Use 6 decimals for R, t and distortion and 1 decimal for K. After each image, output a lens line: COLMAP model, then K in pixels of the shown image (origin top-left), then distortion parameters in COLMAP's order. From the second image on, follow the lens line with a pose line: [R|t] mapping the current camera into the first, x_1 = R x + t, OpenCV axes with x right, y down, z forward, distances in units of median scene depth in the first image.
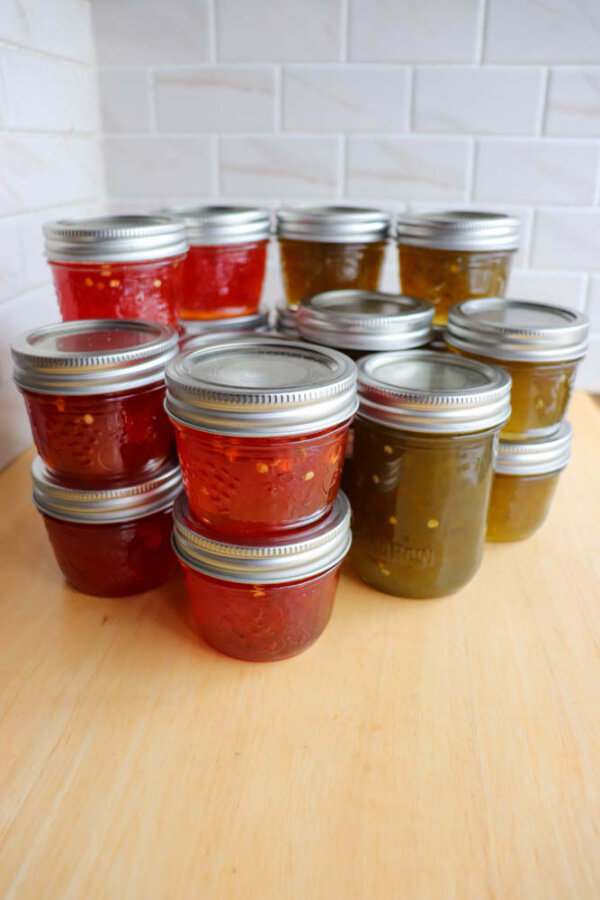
lens RADIAL K [[727.6, 0, 300.0], [0, 727.6, 450.0], [0, 0, 1]] dist [-0.167044, 0.098072]
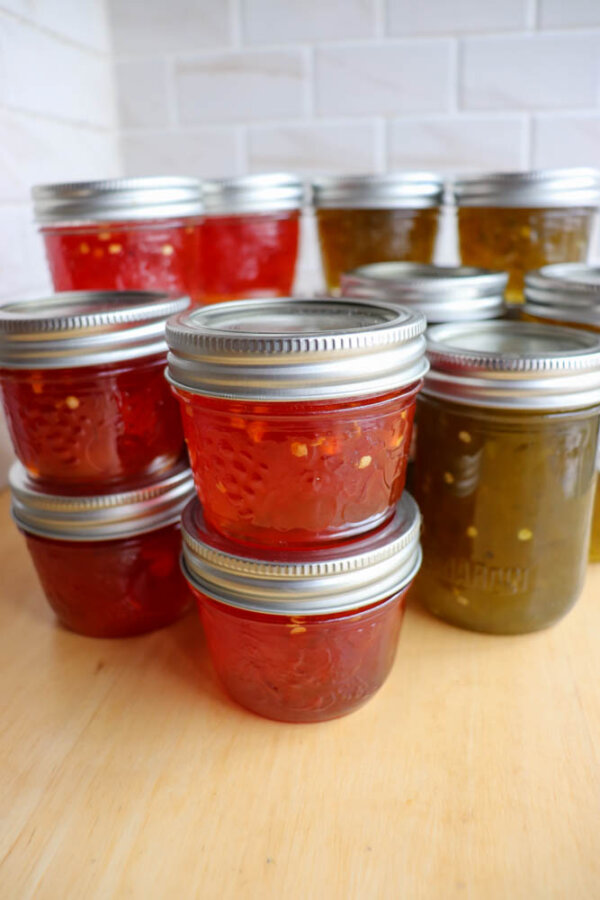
lens RADIAL K [[727.6, 0, 300.0], [0, 727.6, 450.0], [0, 0, 1]] dist [-0.167044, 0.098072]
pose [[0.998321, -0.022362, -0.053438, -0.010816], [0.019167, 0.998040, -0.059575, 0.055239], [0.054665, 0.058450, 0.996792, 0.239645]]
